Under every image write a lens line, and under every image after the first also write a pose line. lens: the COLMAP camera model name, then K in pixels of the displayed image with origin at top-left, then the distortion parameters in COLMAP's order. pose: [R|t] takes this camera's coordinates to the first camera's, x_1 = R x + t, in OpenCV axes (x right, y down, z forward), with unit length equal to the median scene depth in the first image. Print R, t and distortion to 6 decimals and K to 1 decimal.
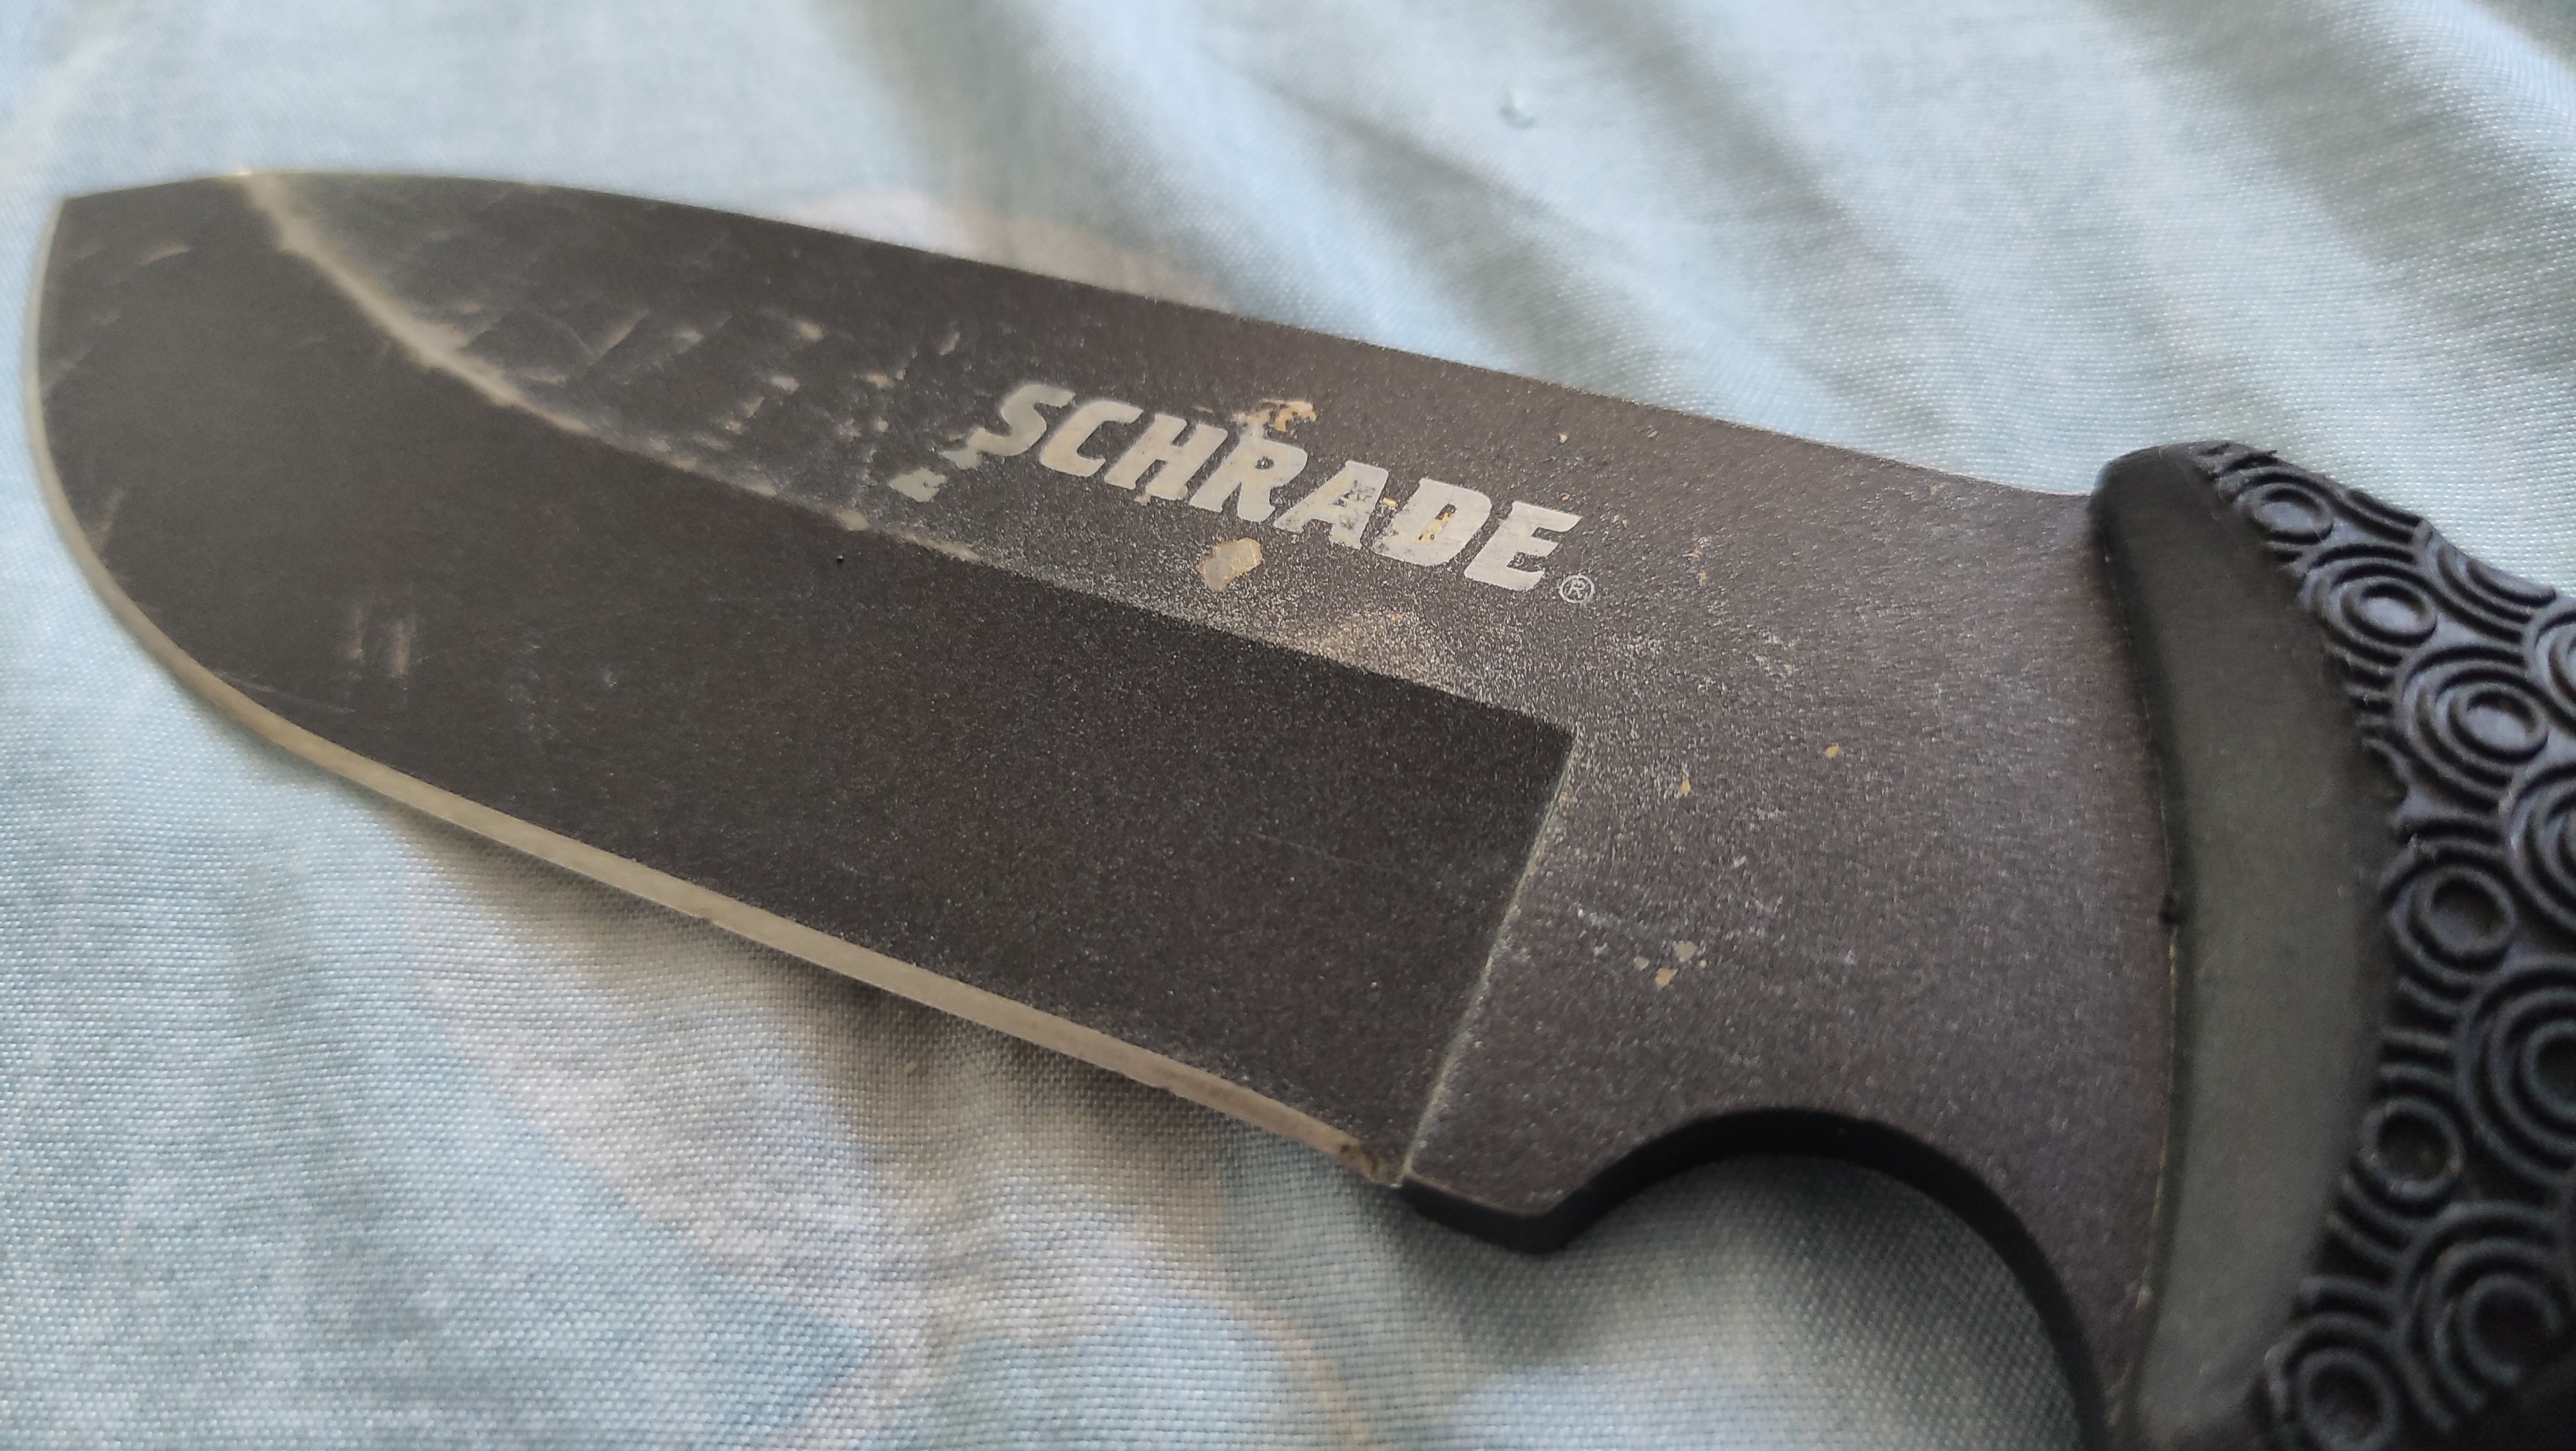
lens RADIAL K [[1860.9, 0, 1288.0], [0, 1860.9, 725.5], [0, 0, 1]] dist [-0.001258, 0.000416]
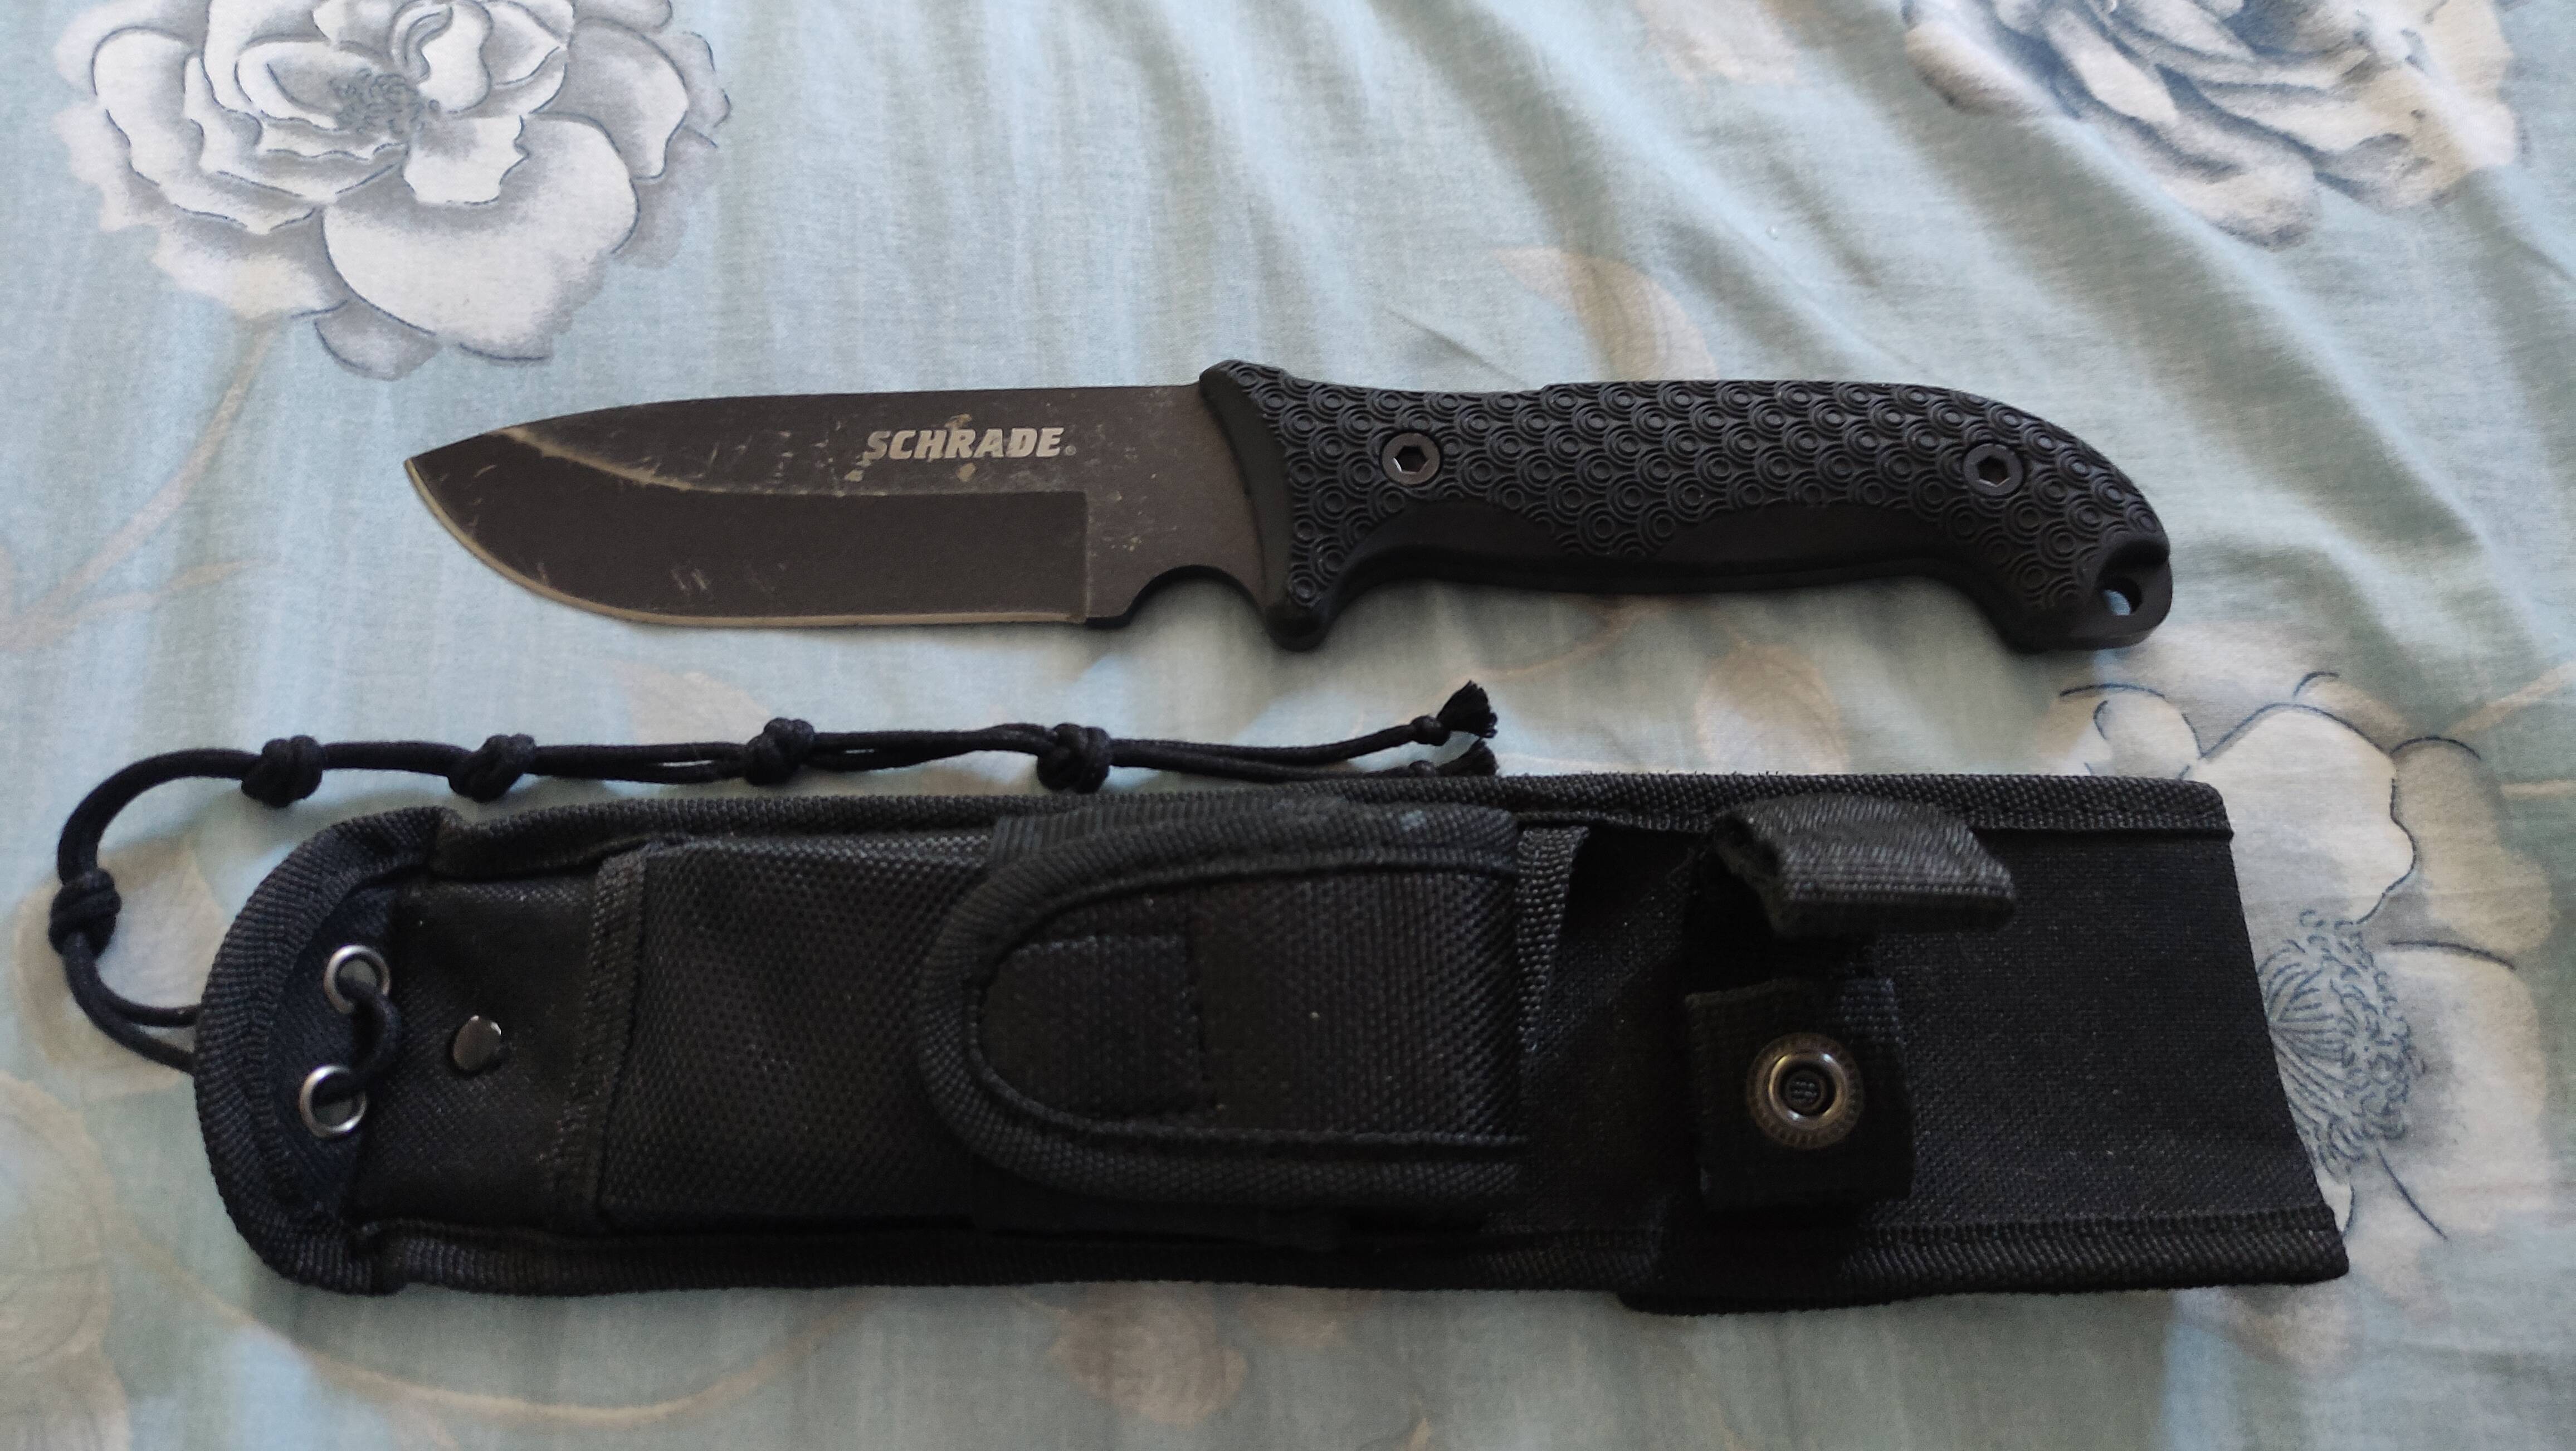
lens RADIAL K [[1860.9, 0, 1288.0], [0, 1860.9, 725.5], [0, 0, 1]] dist [-0.001258, 0.000416]
pose [[0.893241, -0.334674, 0.300190, -0.631842], [0.281938, 0.937097, 0.205815, -0.177938], [-0.350188, -0.099207, 0.931411, -2.190532]]
